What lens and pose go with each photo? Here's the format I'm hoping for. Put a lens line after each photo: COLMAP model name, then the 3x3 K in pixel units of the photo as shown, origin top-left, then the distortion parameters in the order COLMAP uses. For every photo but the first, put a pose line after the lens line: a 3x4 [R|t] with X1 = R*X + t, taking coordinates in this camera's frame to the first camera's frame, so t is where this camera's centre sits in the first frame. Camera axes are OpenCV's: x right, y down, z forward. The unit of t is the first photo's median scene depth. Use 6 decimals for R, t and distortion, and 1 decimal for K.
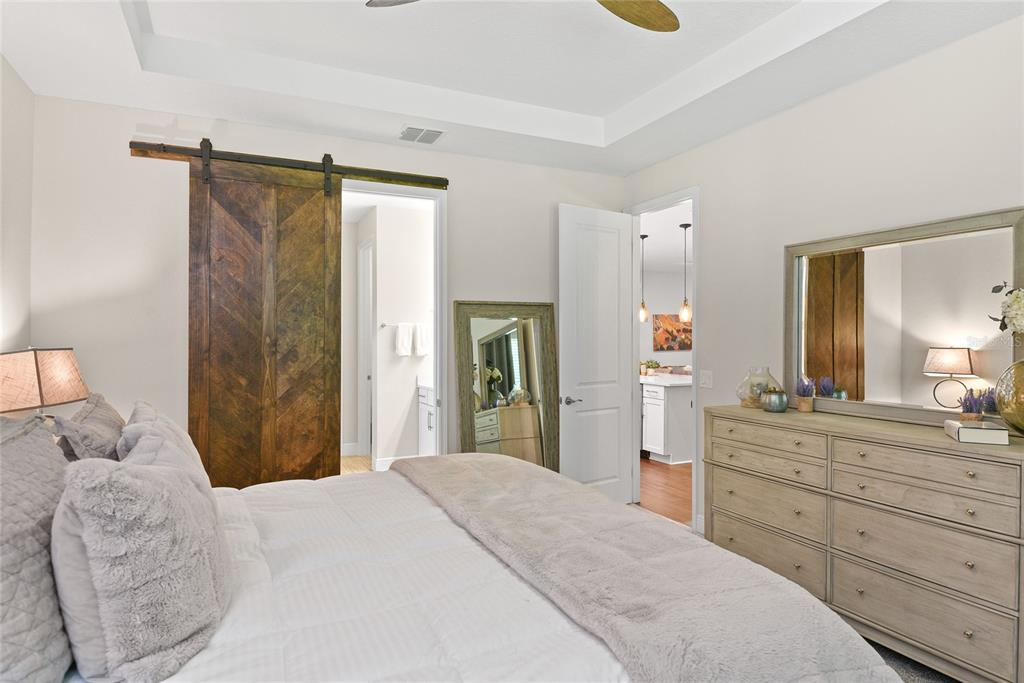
lens RADIAL K [[635.1, 0, 512.0], [0, 635.1, 341.5], [0, 0, 1]] dist [-0.001375, -0.002341]
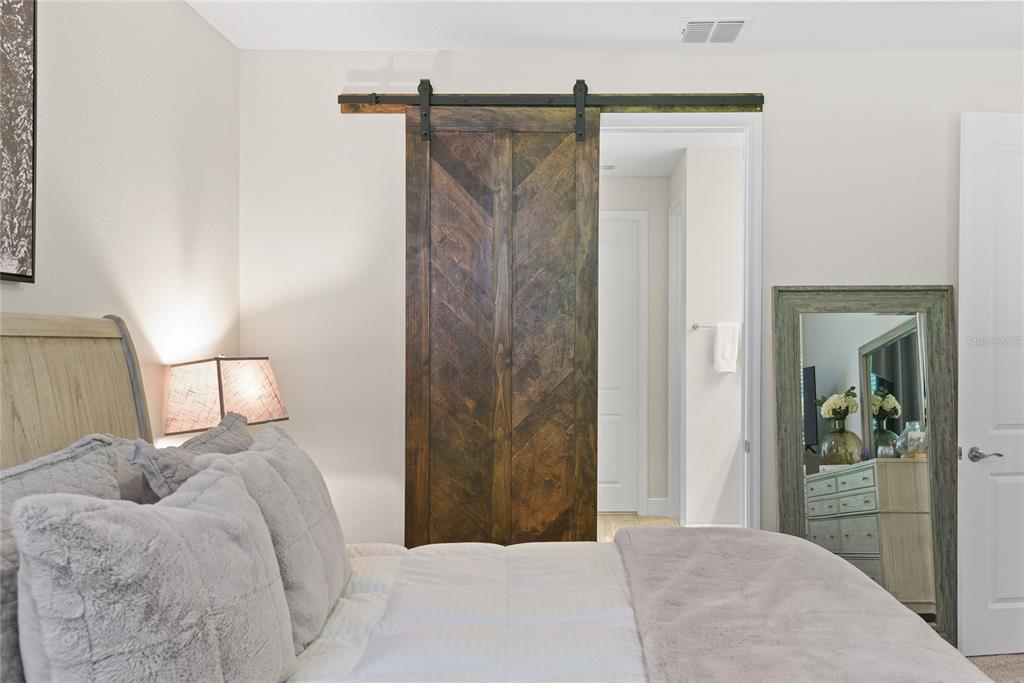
lens RADIAL K [[932.6, 0, 515.0], [0, 932.6, 363.2], [0, 0, 1]] dist [0.063020, 0.009861]
pose [[0.892375, 0.009572, -0.451192, 0.113983], [-0.003230, 0.999885, 0.014823, -0.000779], [0.451282, -0.011771, 0.892304, 0.051150]]
